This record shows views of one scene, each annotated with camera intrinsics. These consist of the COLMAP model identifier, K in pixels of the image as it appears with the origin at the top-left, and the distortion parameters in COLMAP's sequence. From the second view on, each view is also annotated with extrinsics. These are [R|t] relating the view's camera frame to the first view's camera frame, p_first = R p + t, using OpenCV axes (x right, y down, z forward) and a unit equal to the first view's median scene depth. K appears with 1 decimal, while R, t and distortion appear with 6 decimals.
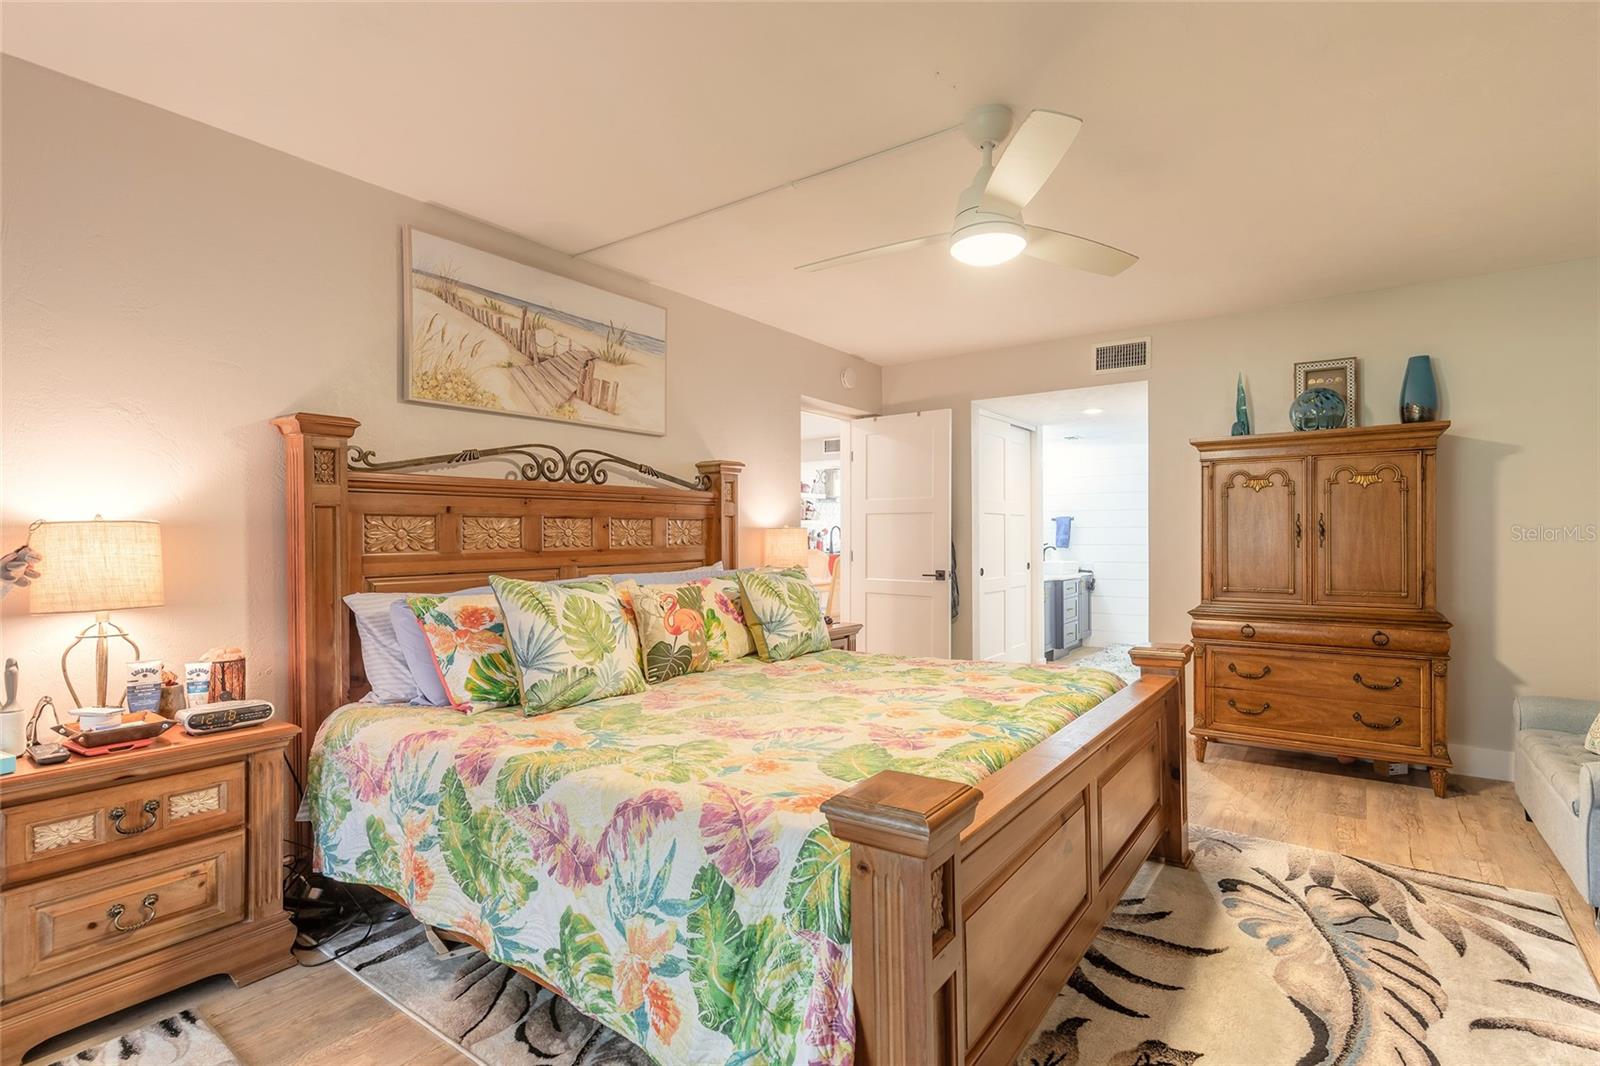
lens RADIAL K [[735.8, 0, 809.1], [0, 735.8, 537.4], [0, 0, 1]] dist [0.002087, -0.000607]
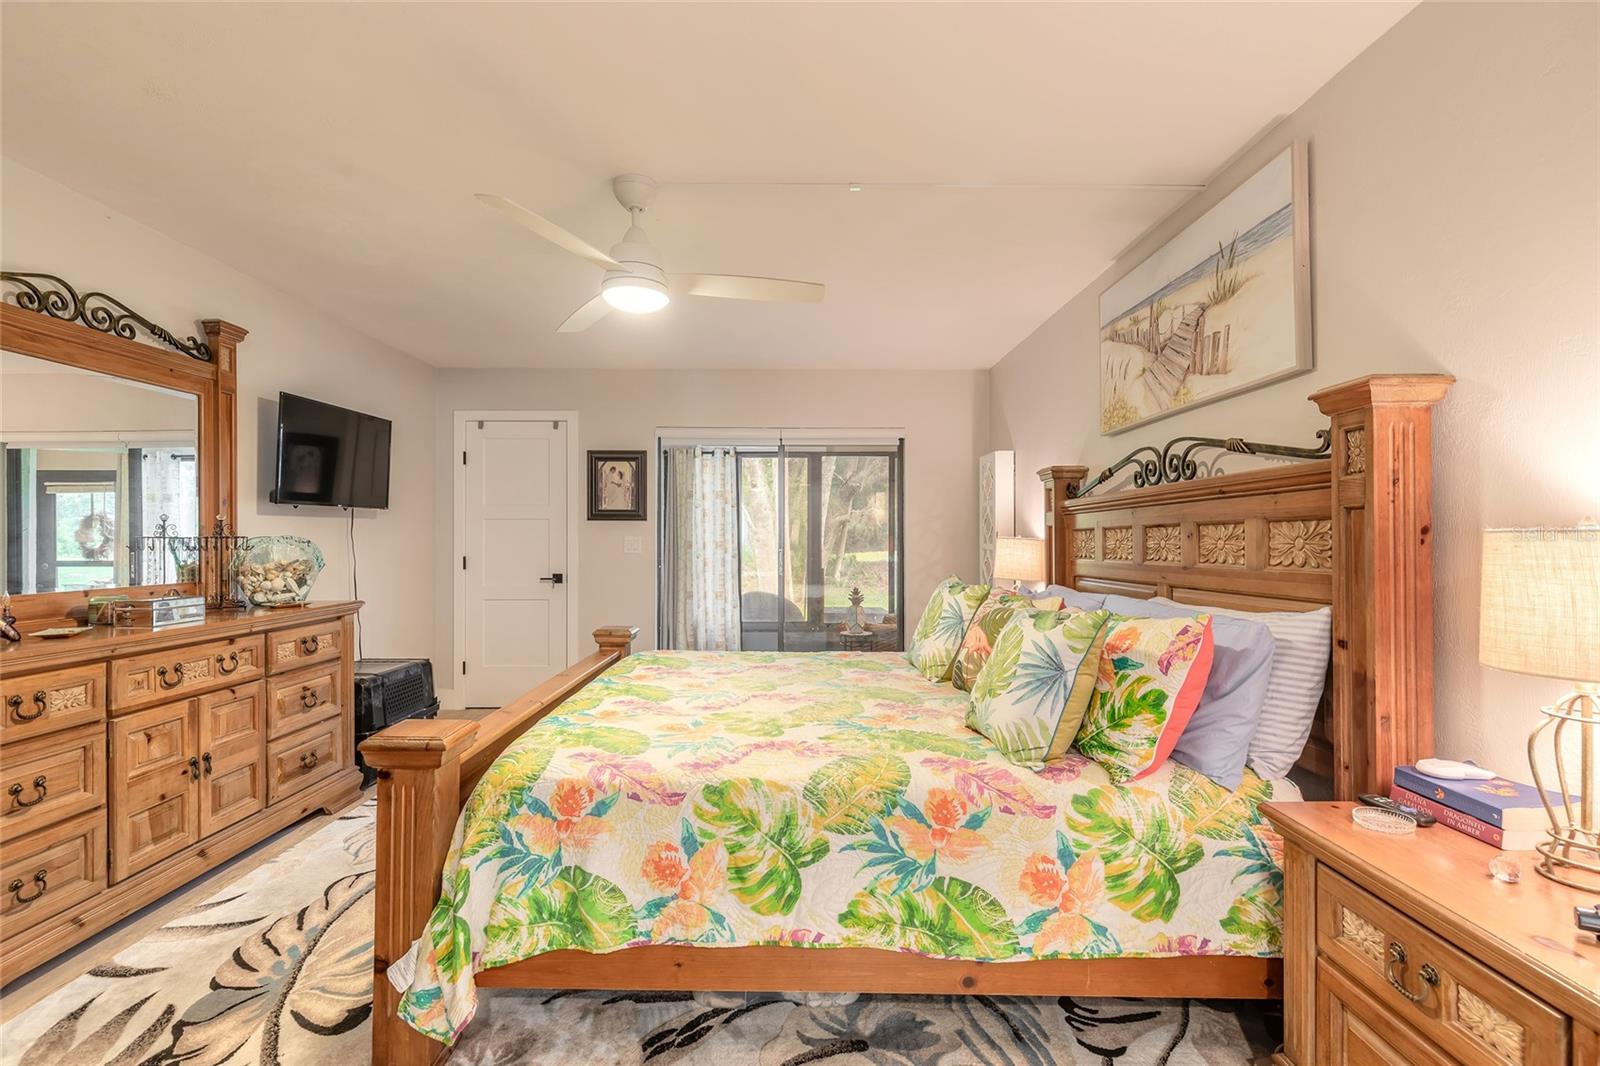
lens RADIAL K [[735.8, 0, 804.0], [0, 735.8, 532.8], [0, 0, 1]] dist [0.002087, -0.000607]
pose [[-0.788523, -0.007408, -0.614960, 0.488919], [-0.003893, 0.999968, -0.007055, -0.012098], [0.614993, -0.003169, -0.788527, 1.357236]]
